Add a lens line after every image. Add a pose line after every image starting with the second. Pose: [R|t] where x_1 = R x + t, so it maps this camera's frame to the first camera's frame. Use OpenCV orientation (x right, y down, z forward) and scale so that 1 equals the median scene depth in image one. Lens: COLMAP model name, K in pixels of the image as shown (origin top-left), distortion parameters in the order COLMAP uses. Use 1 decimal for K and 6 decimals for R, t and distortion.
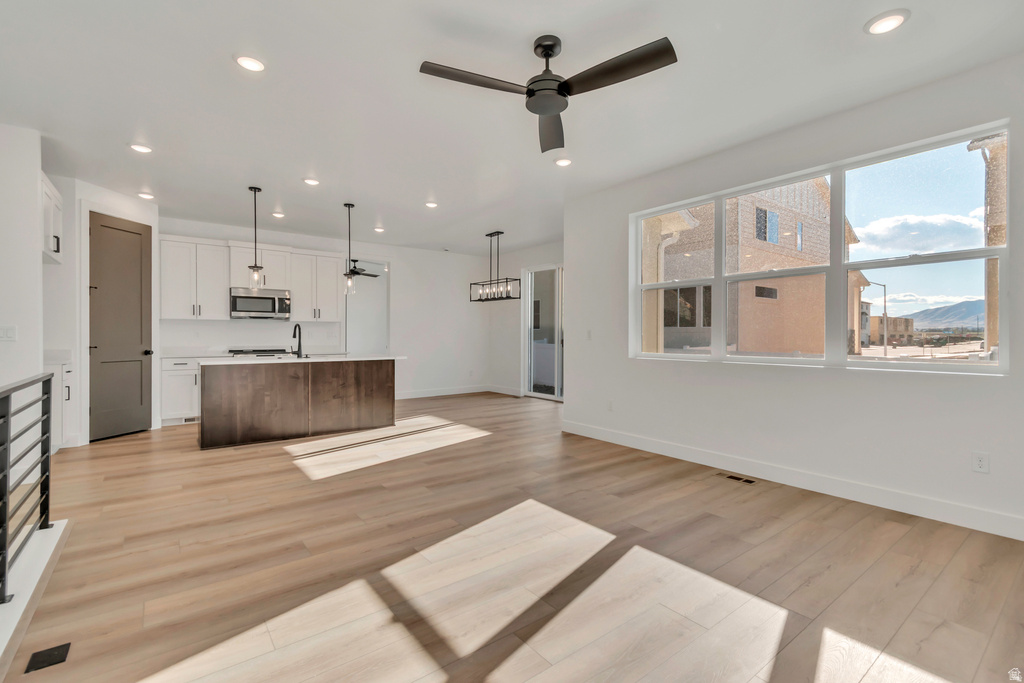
lens RADIAL K [[457.4, 0, 509.7], [0, 457.4, 338.1], [0, 0, 1]] dist [0.006765, -0.001340]
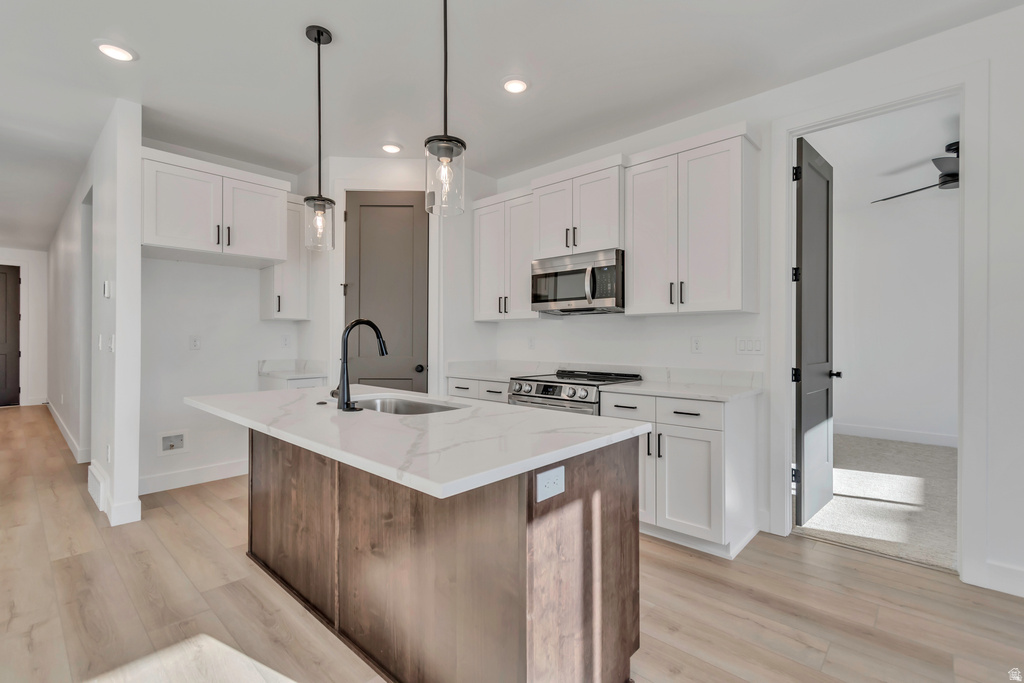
lens RADIAL K [[457.4, 0, 509.8], [0, 457.4, 340.0], [0, 0, 1]] dist [0.006765, -0.001340]
pose [[0.184271, 0.002374, -0.982873, -0.076561], [-0.004977, 0.999987, 0.001482, -0.019806], [0.982863, 0.004619, 0.184280, 1.354087]]
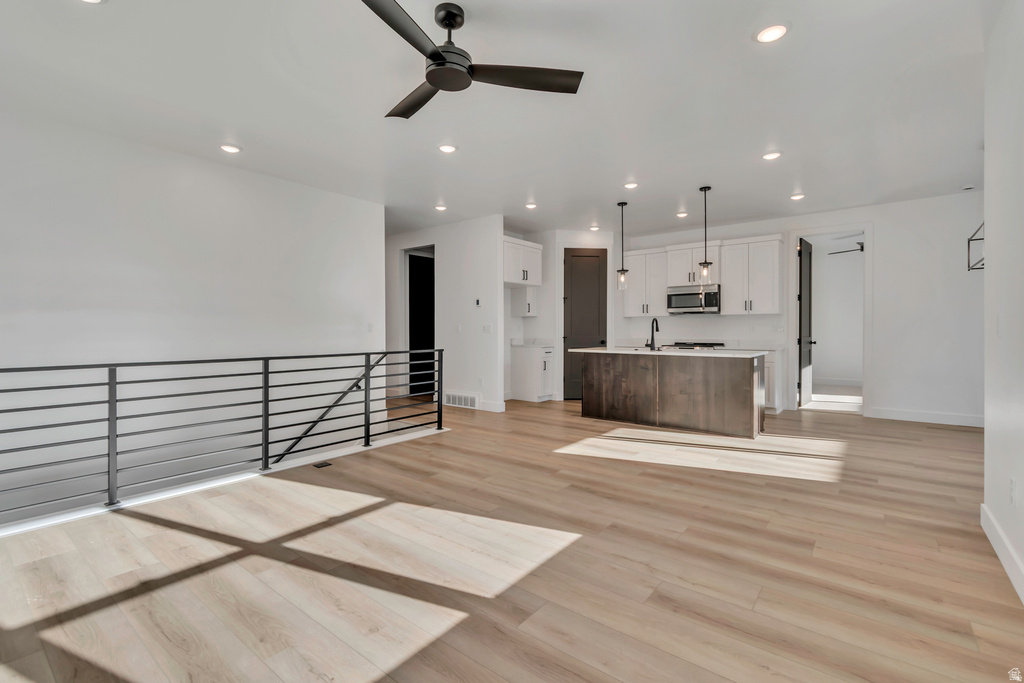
lens RADIAL K [[457.4, 0, 517.3], [0, 457.4, 332.6], [0, 0, 1]] dist [0.006765, -0.001340]
pose [[0.258728, 0.003177, -0.965945, 0.613433], [-0.003317, 0.999992, 0.002401, 0.000730], [0.965945, 0.002583, 0.258736, 0.541539]]
